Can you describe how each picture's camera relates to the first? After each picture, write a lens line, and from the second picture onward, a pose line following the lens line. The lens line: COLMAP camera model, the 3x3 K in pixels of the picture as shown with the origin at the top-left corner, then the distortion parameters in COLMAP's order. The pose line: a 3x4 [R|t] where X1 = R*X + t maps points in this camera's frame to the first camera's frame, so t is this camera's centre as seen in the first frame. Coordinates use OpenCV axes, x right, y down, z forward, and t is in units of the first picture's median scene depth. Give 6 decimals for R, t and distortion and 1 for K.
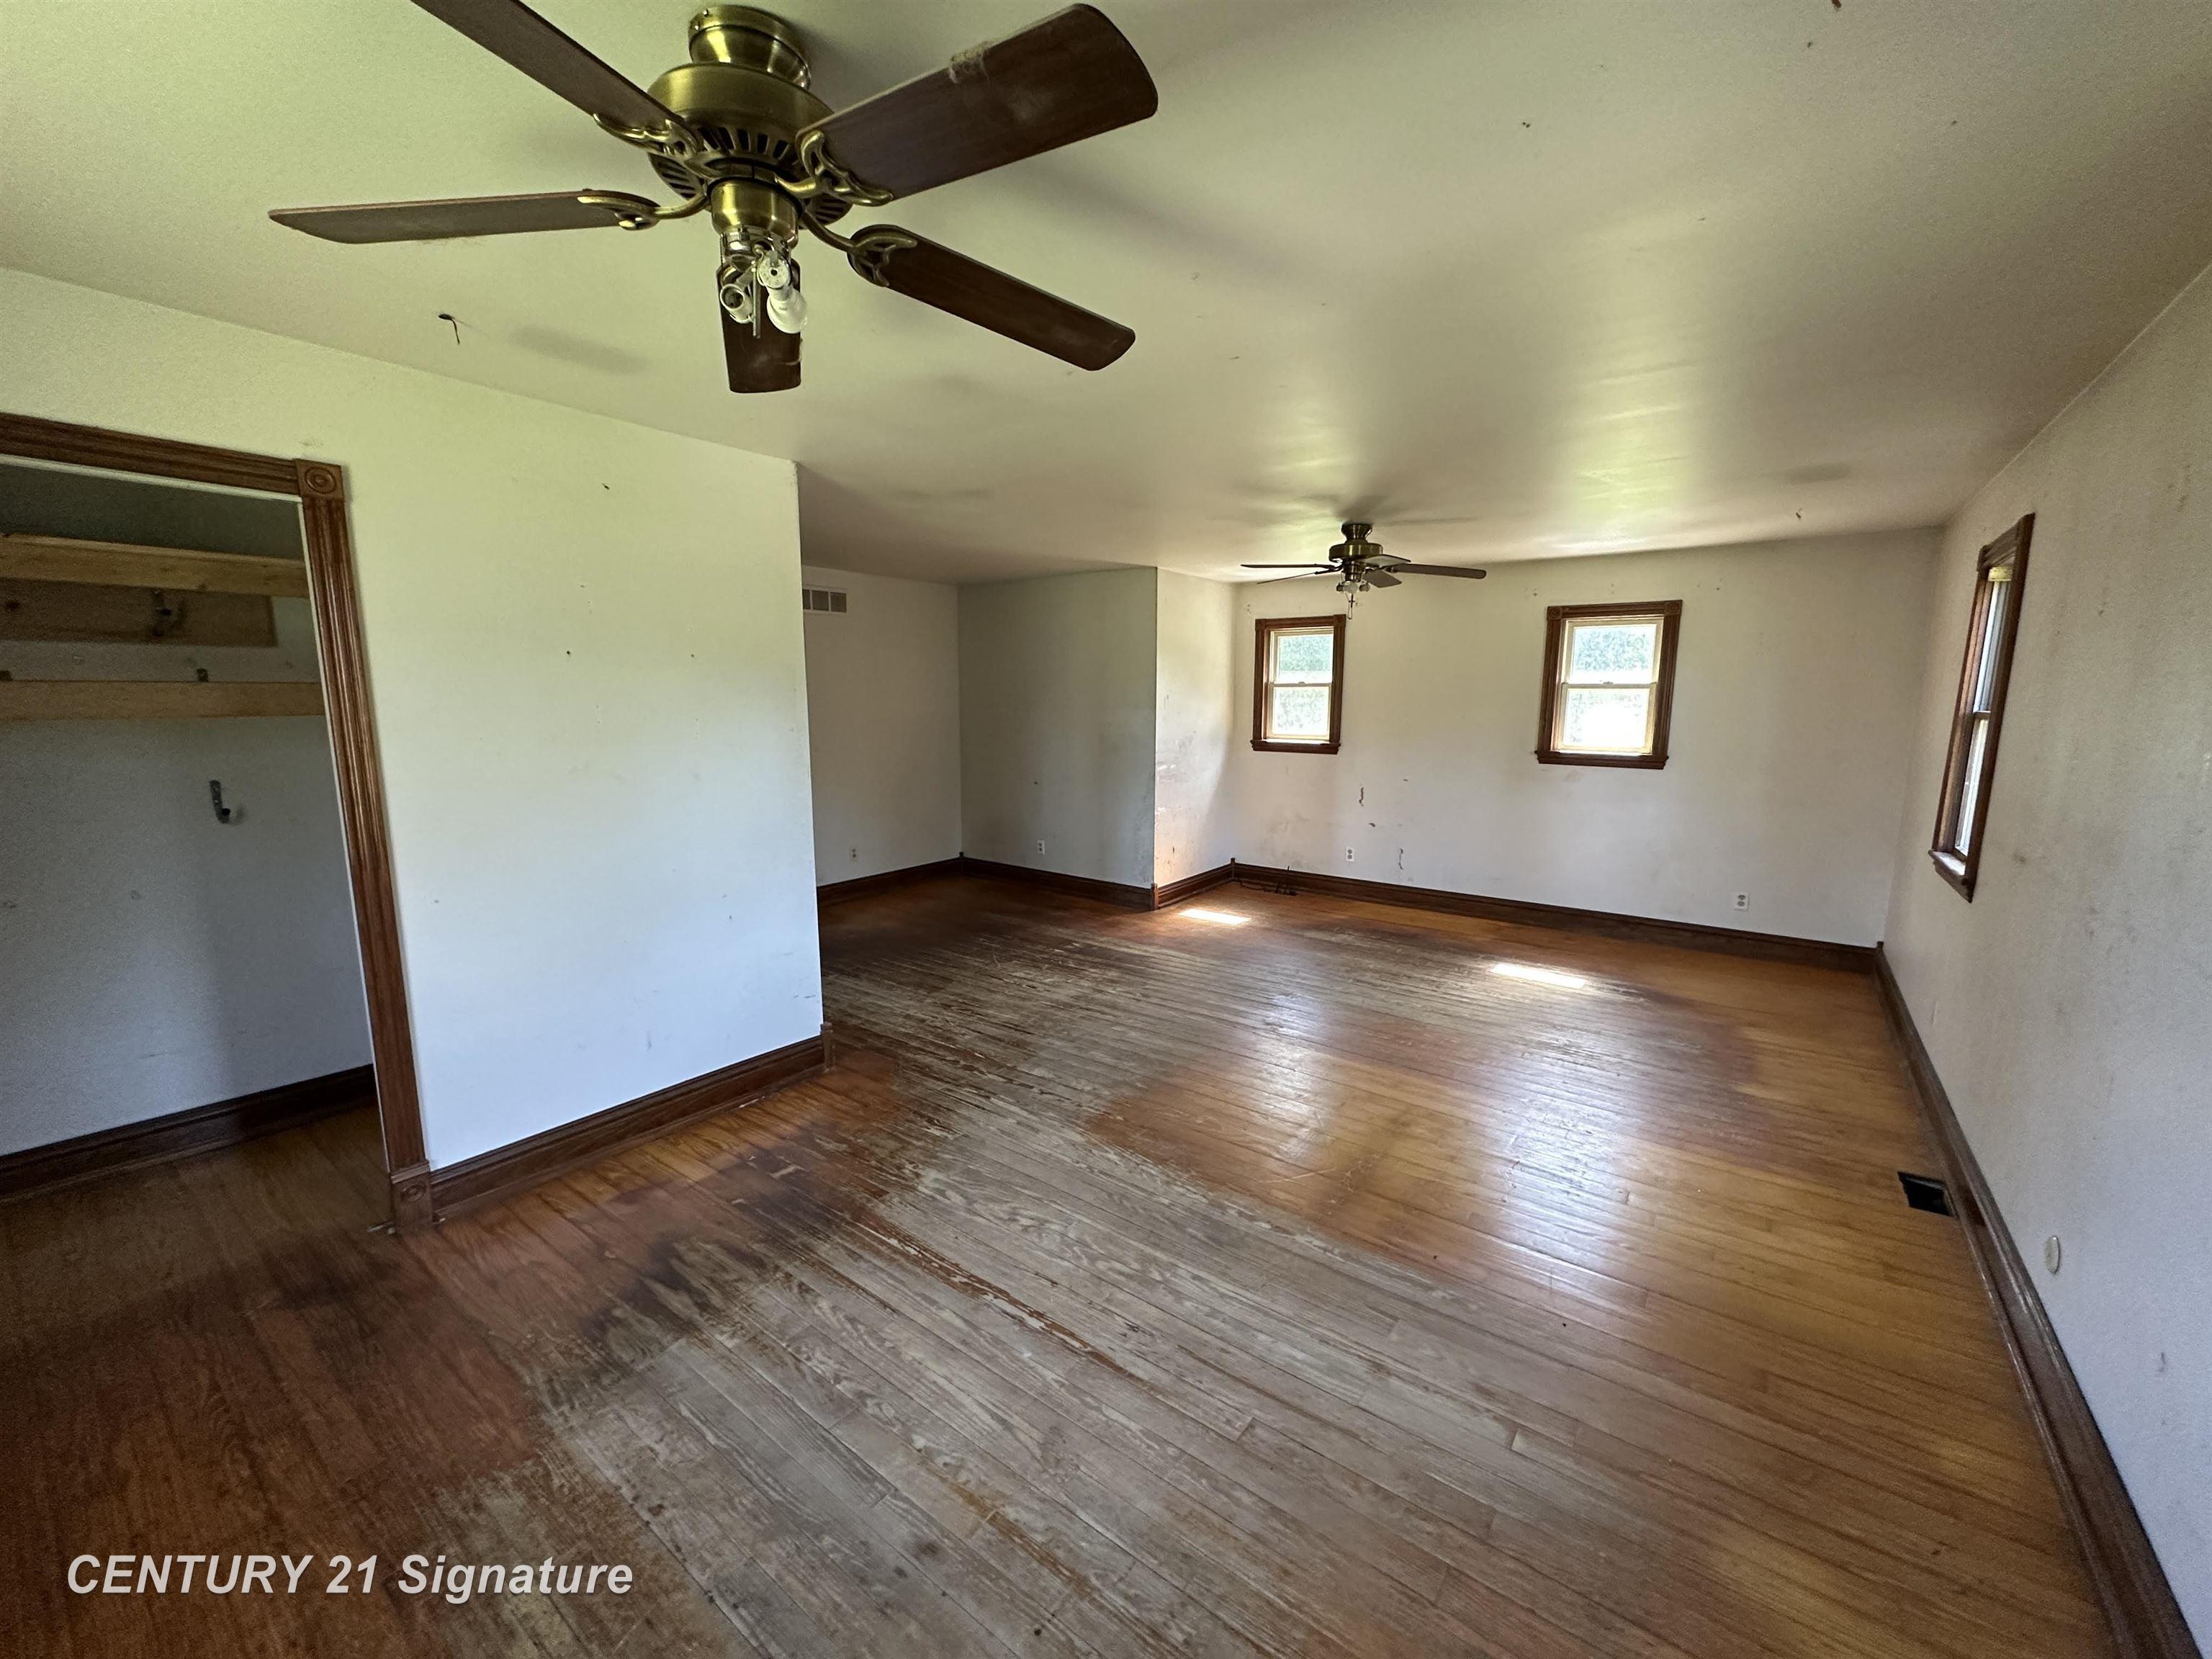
lens RADIAL K [[880.7, 0, 1111.5], [0, 880.7, 830.1], [0, 0, 1]] dist [-0.003493, 0.000731]
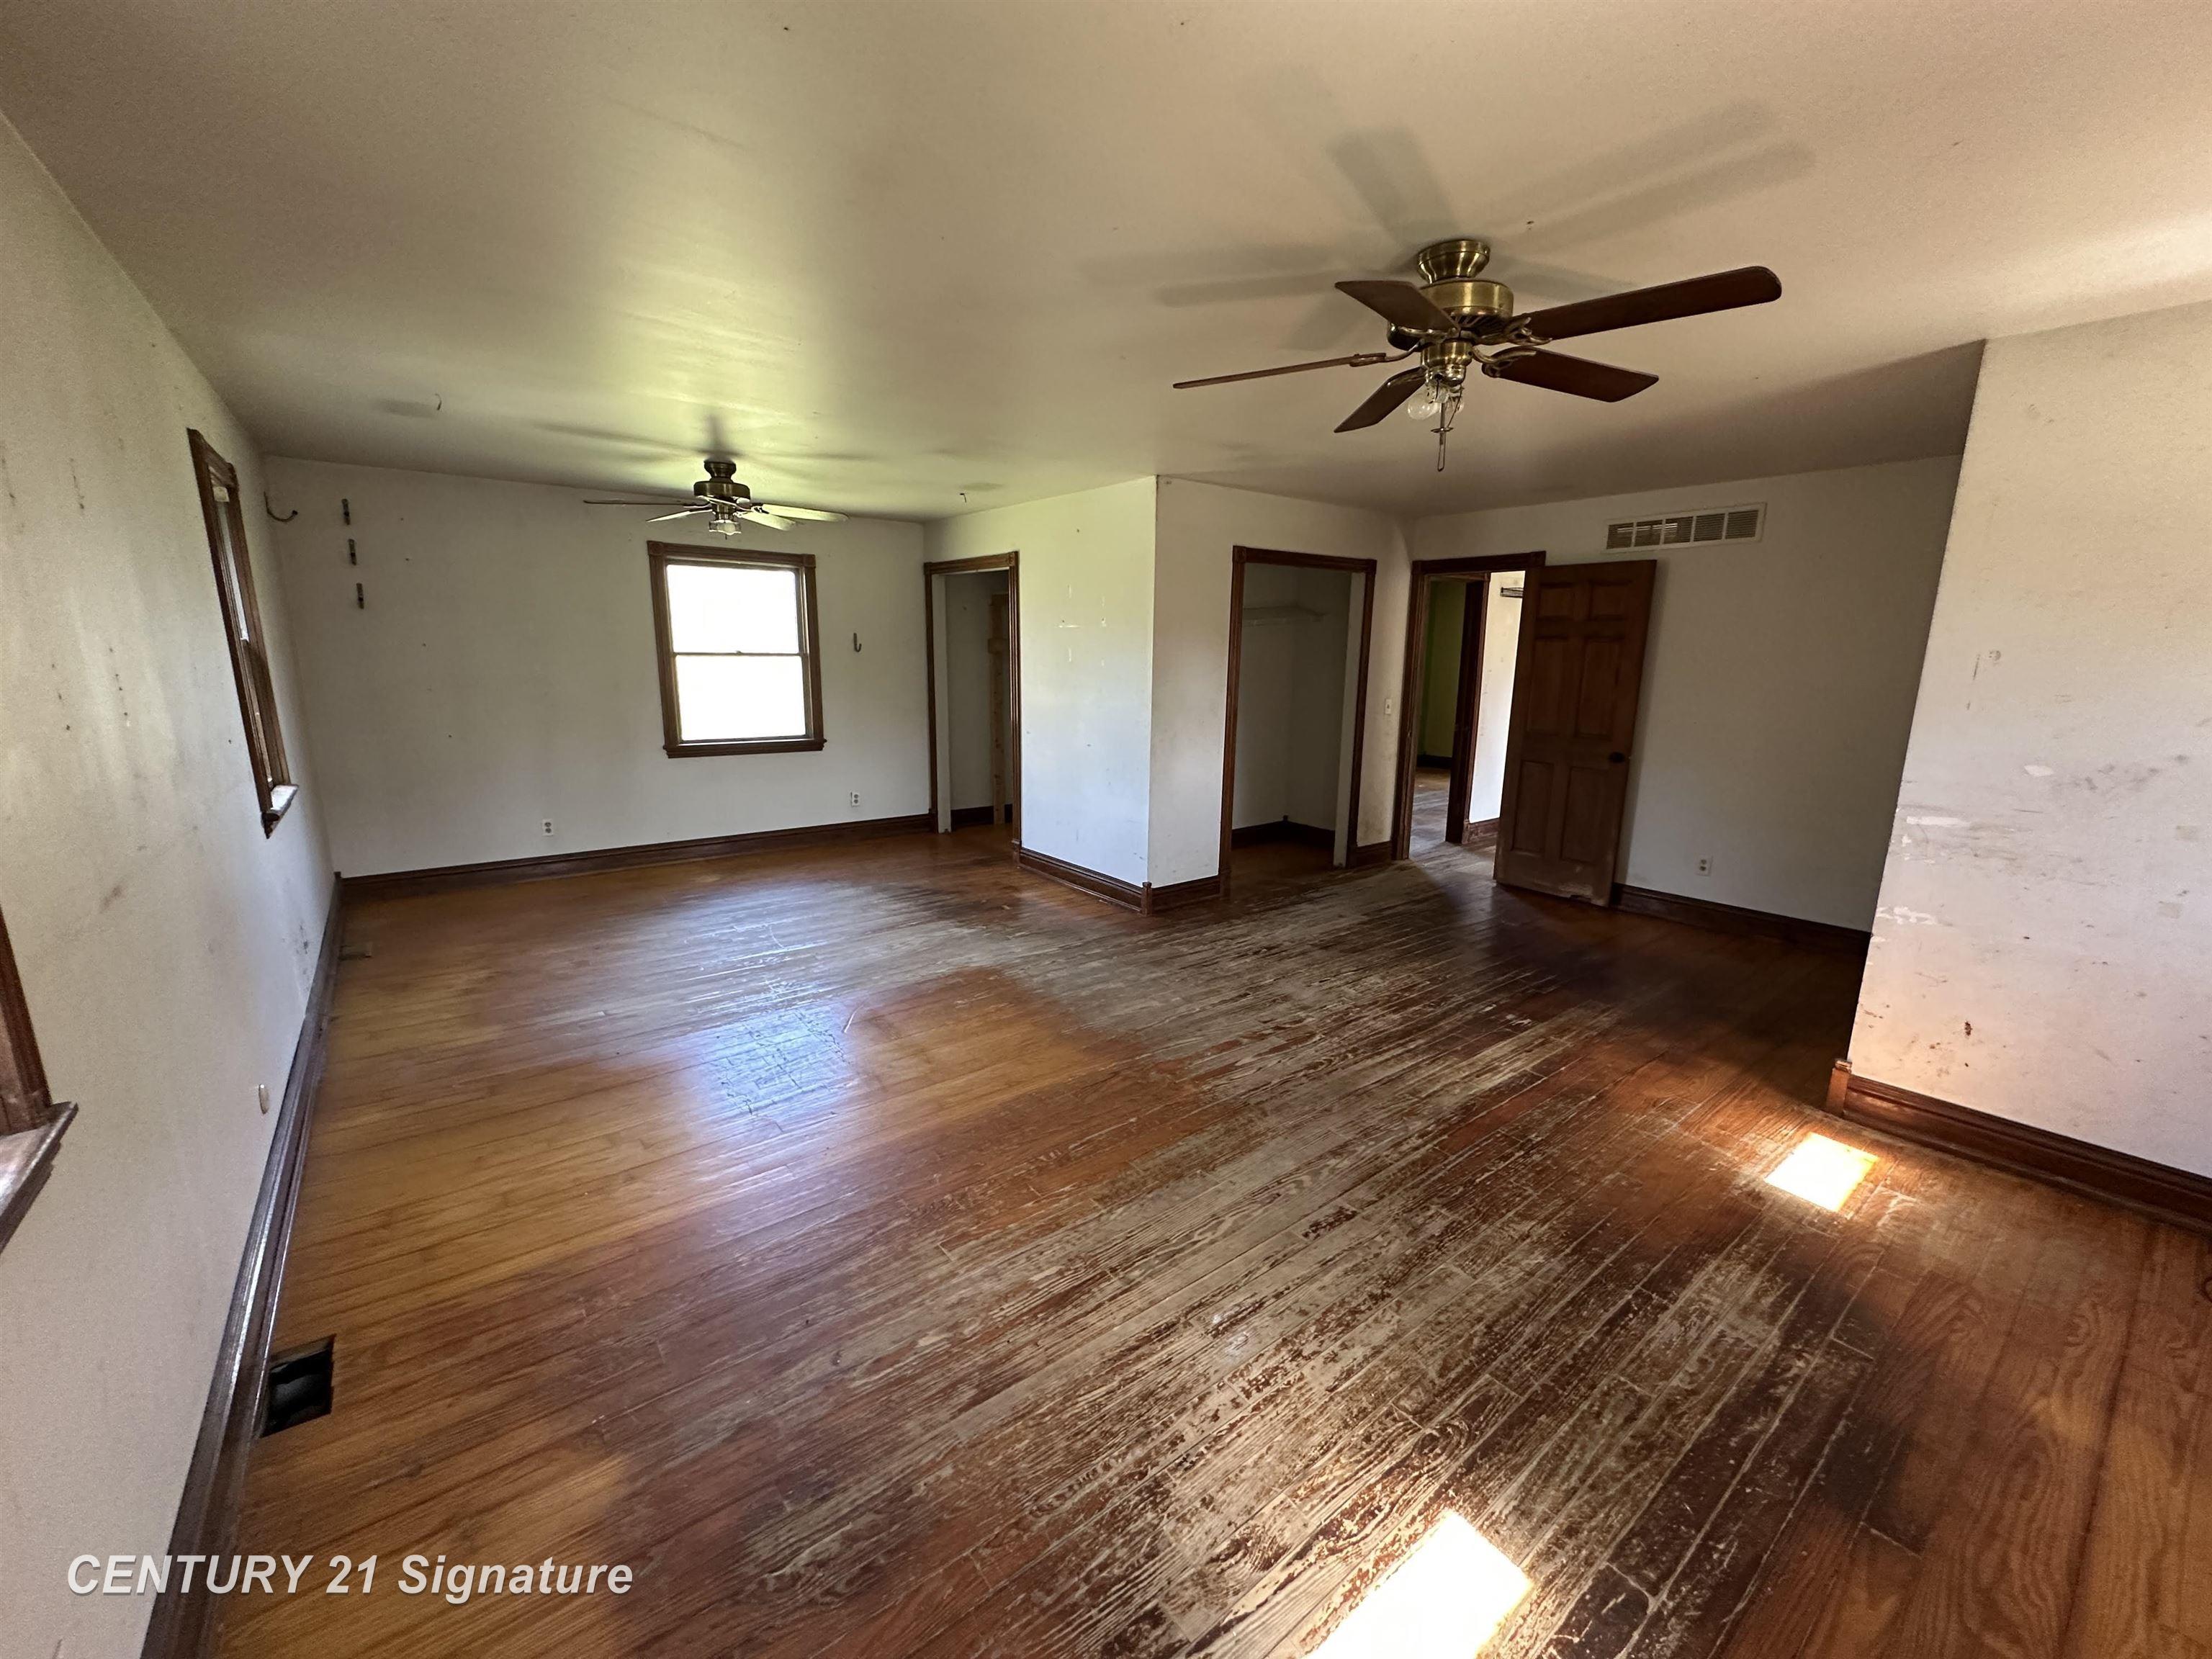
lens RADIAL K [[880.7, 0, 1101.5], [0, 880.7, 830.0], [0, 0, 1]] dist [-0.003493, 0.000731]
pose [[-0.269758, 0.190140, -0.943969, 0.864868], [-0.160955, 0.957616, 0.238885, -0.156496], [0.949381, 0.216377, -0.227721, 1.079797]]
